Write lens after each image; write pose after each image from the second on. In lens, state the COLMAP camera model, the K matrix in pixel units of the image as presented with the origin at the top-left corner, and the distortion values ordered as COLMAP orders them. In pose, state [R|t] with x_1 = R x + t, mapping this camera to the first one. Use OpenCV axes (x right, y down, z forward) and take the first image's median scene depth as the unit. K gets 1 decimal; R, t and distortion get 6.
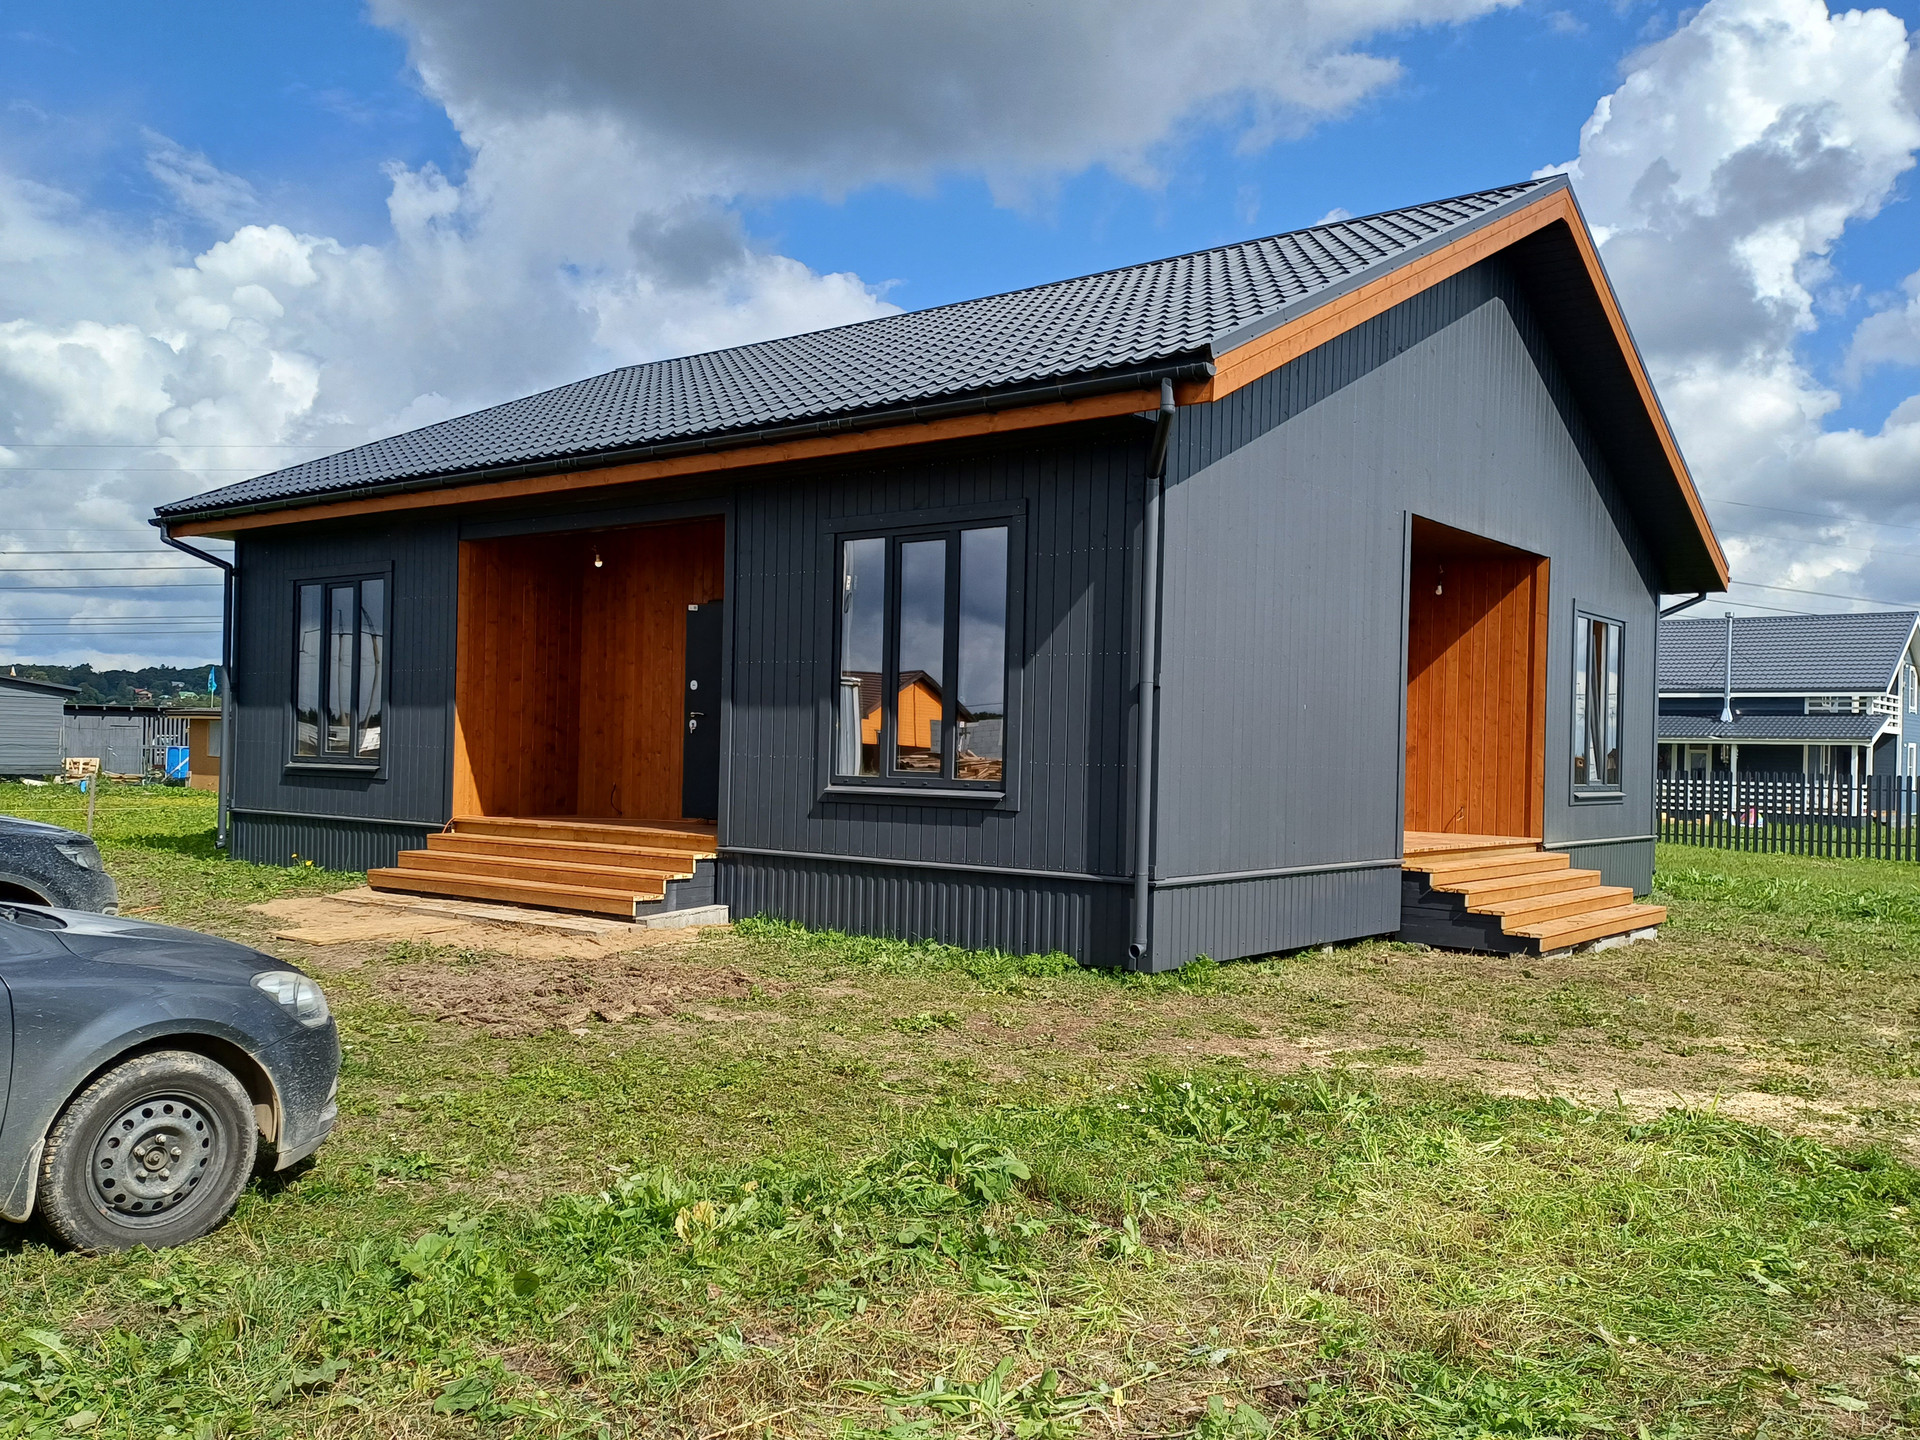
lens RADIAL K [[1574.1, 0, 969.9], [0, 1574.1, 743.7], [0, 0, 1]] dist [0.064532, -0.004770]
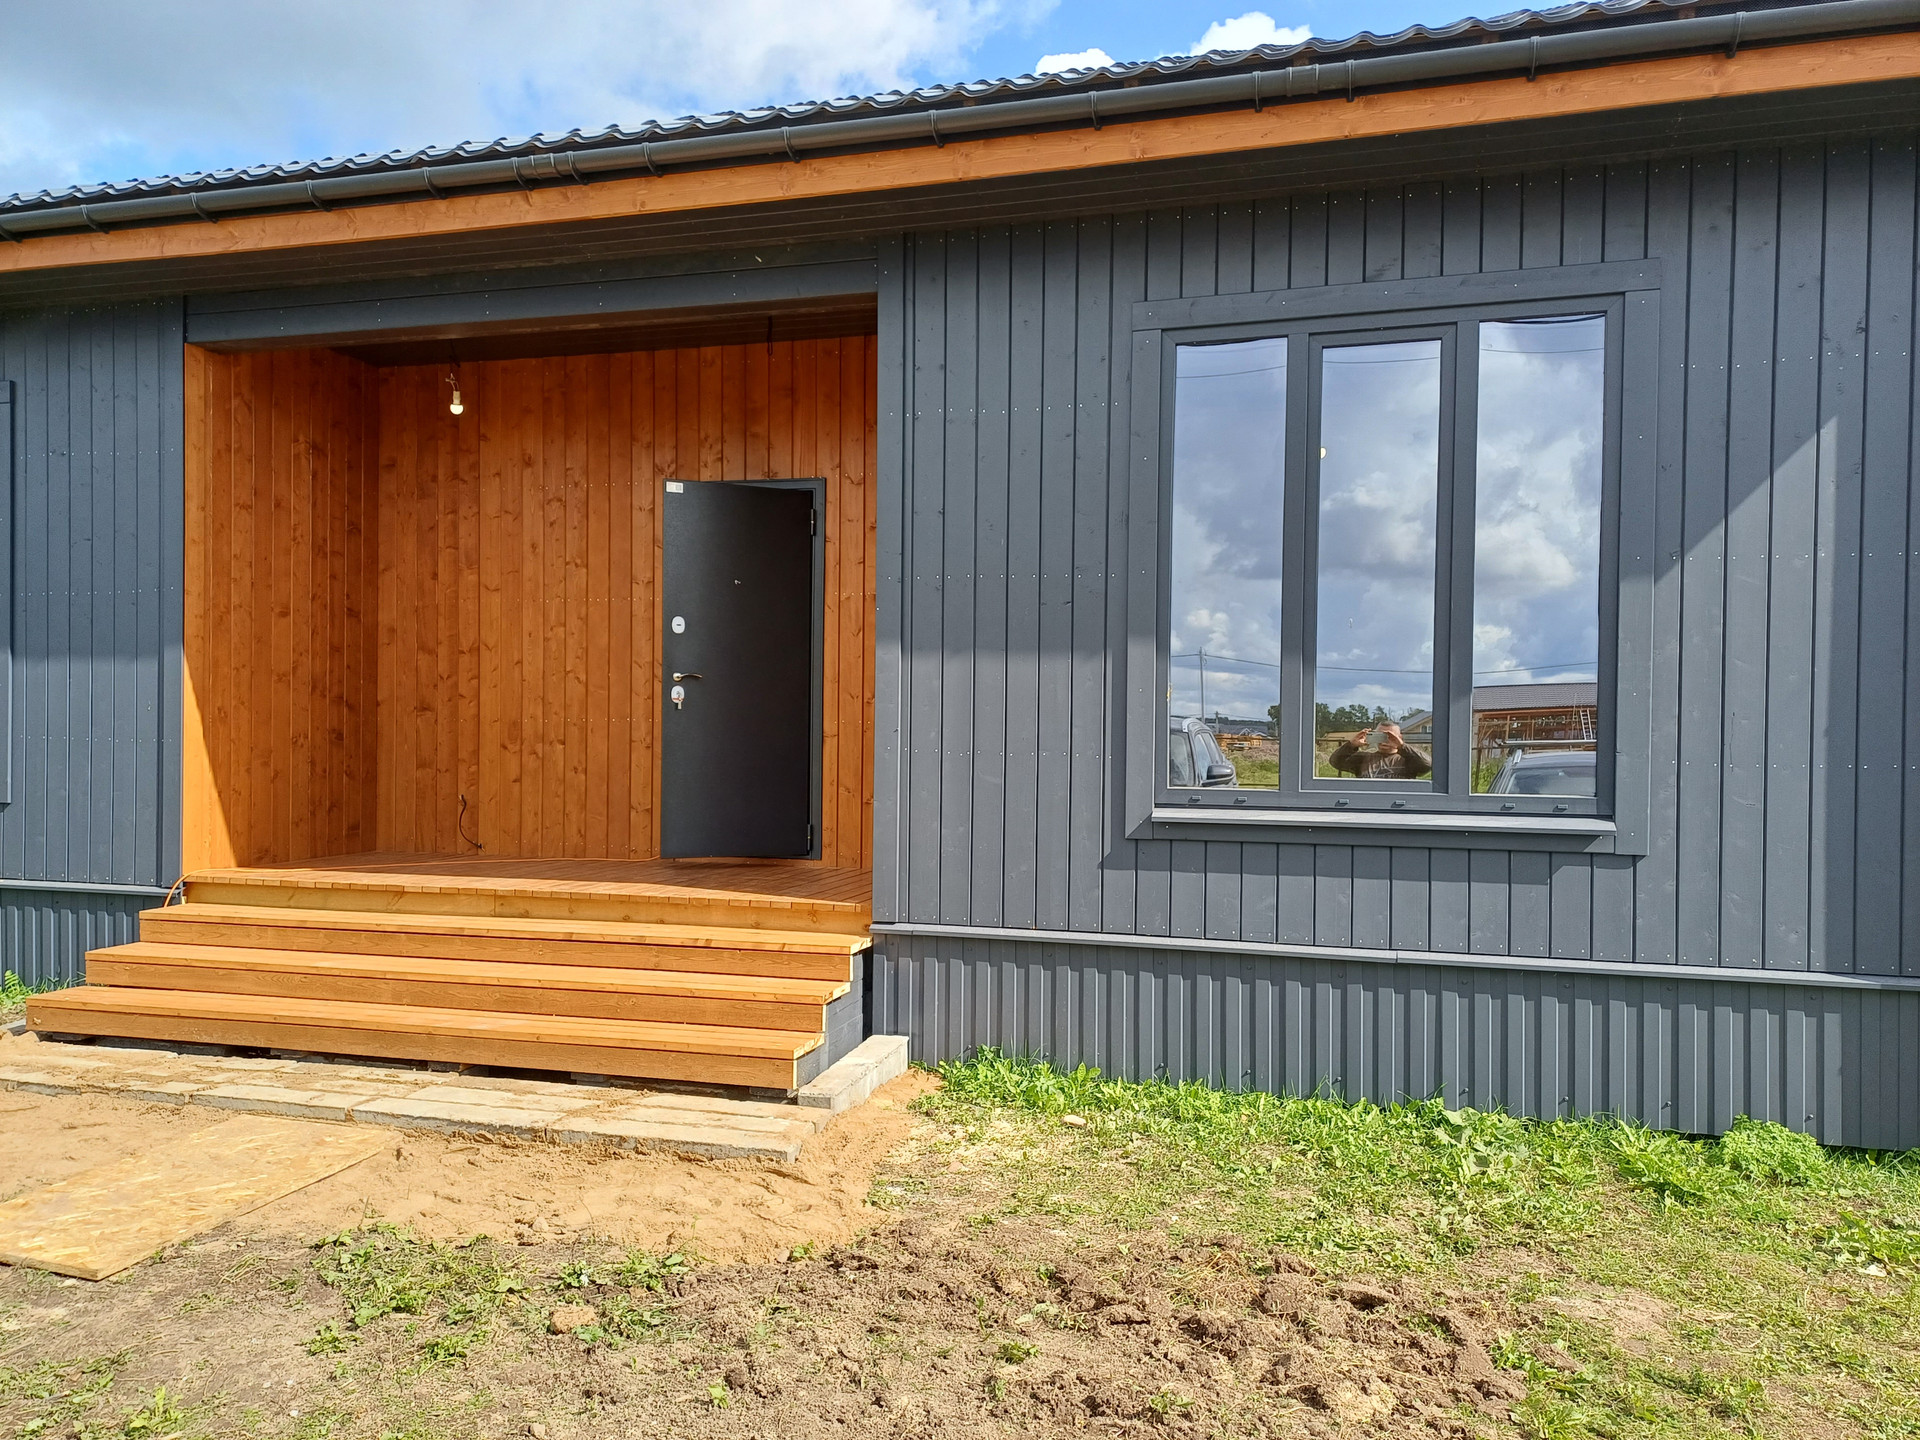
lens RADIAL K [[1427.1, 0, 918.7], [0, 1427.1, 731.4], [0, 0, 1]] dist [0.045144, -0.001834]
pose [[0.933887, -0.016051, 0.357207, -0.282749], [0.010360, 0.999787, 0.017838, -0.007074], [-0.357417, -0.012958, 0.933855, 0.492990]]
